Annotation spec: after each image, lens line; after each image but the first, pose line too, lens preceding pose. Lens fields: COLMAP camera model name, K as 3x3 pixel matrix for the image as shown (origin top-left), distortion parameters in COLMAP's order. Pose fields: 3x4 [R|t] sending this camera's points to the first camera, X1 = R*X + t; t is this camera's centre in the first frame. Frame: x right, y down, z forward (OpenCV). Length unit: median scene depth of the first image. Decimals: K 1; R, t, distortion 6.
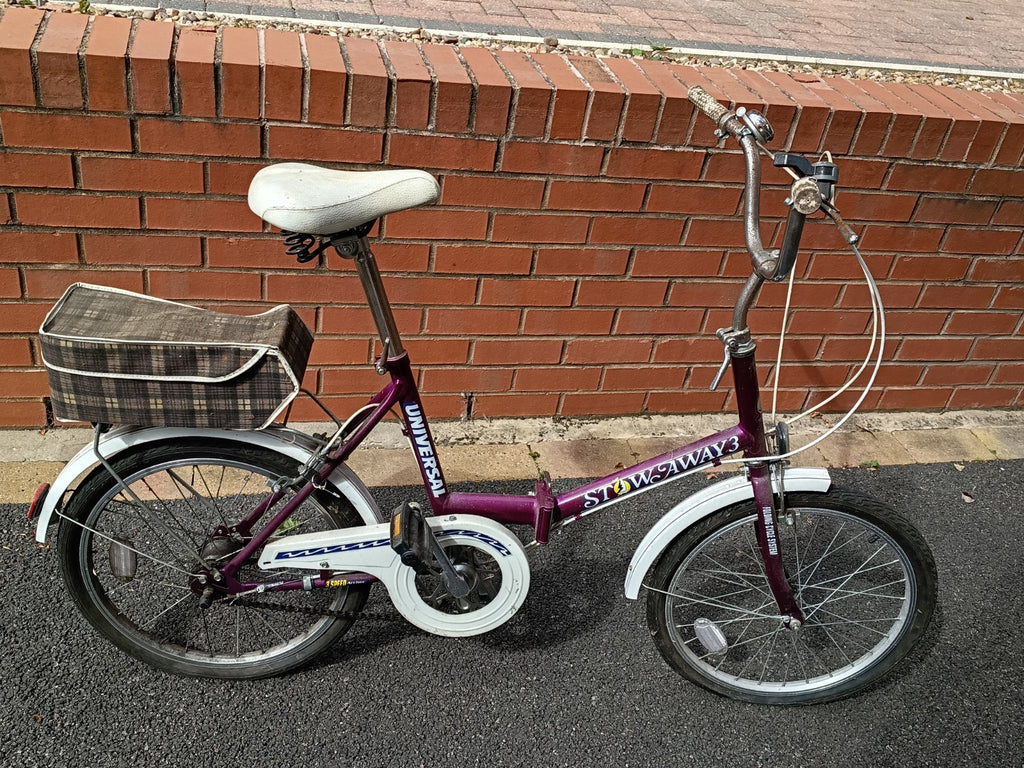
lens RADIAL K [[969.4, 0, 515.1], [0, 969.4, 372.4], [0, 0, 1]] dist [0.146599, -0.376102]
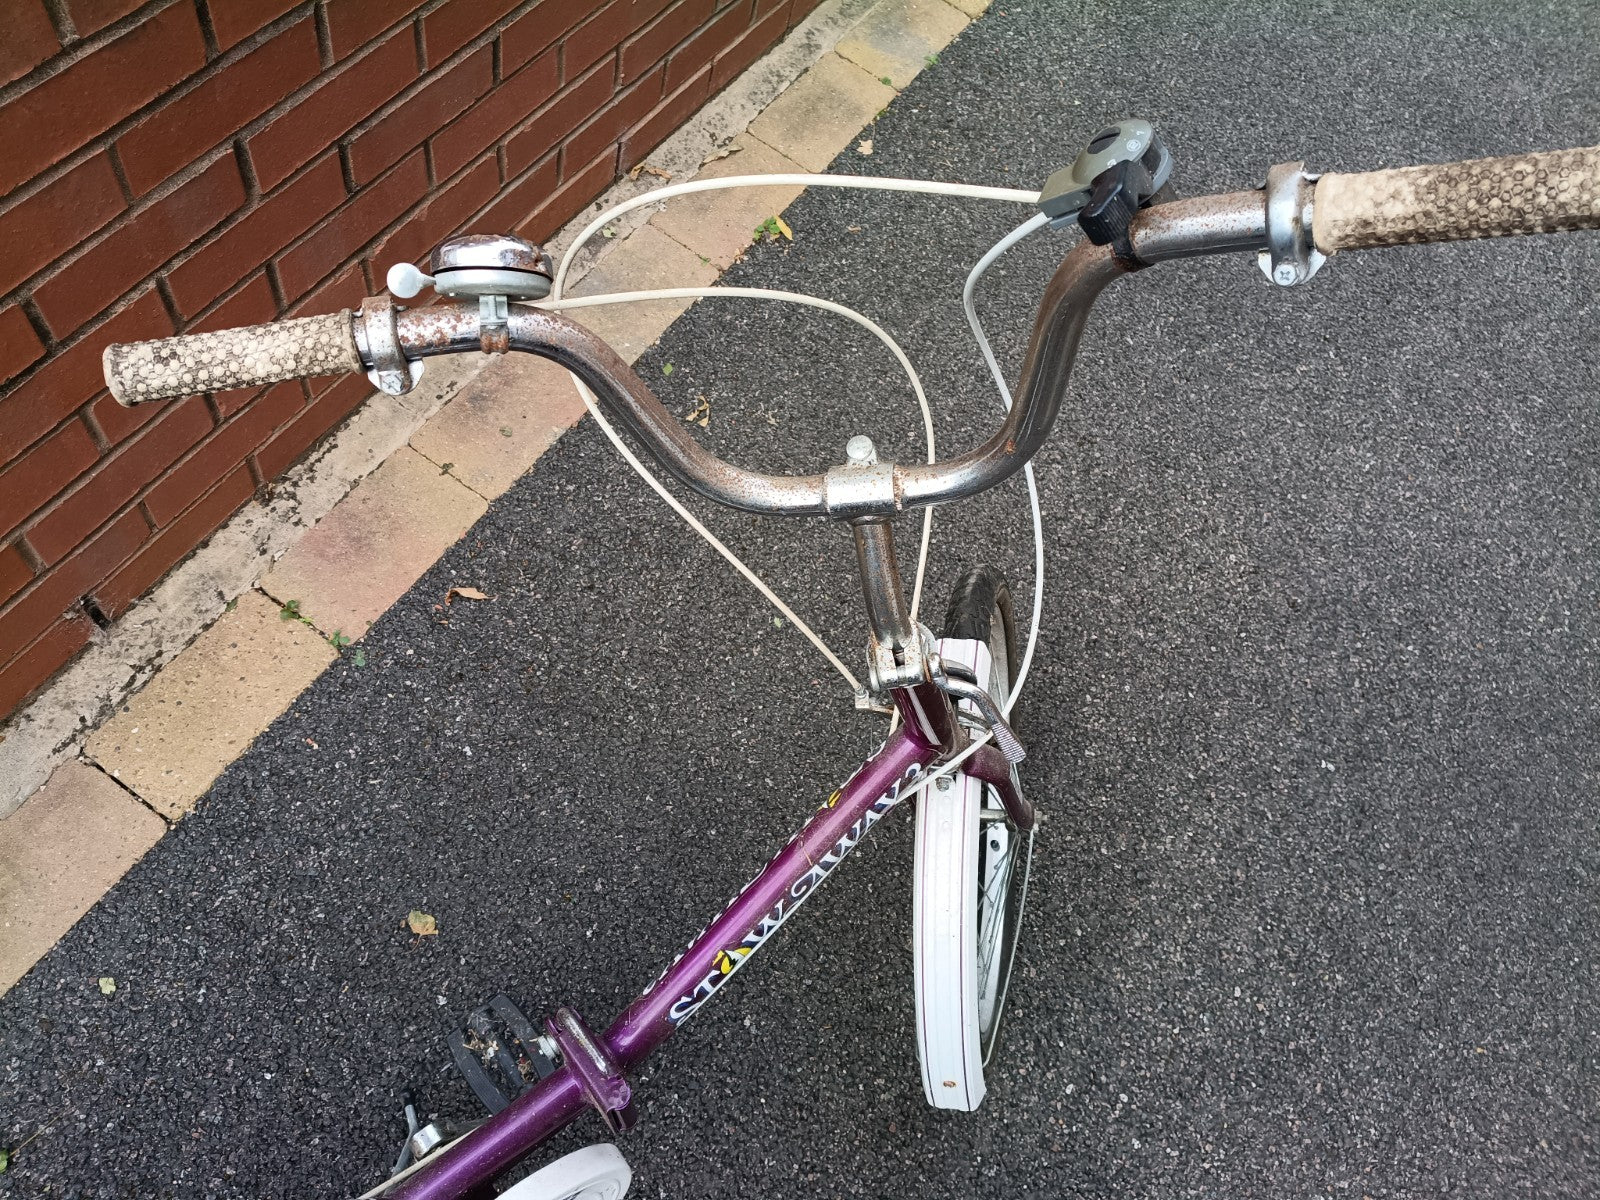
lens RADIAL K [[1227.9, 0, 815.3], [0, 1227.9, 602.0], [0, 0, 1]] dist [0.006798, -0.044150]
pose [[0.734818, -0.606674, 0.303297, 0.035991], [0.294446, 0.688160, 0.663127, -0.305994], [-0.611019, -0.397973, 0.684305, 0.528948]]
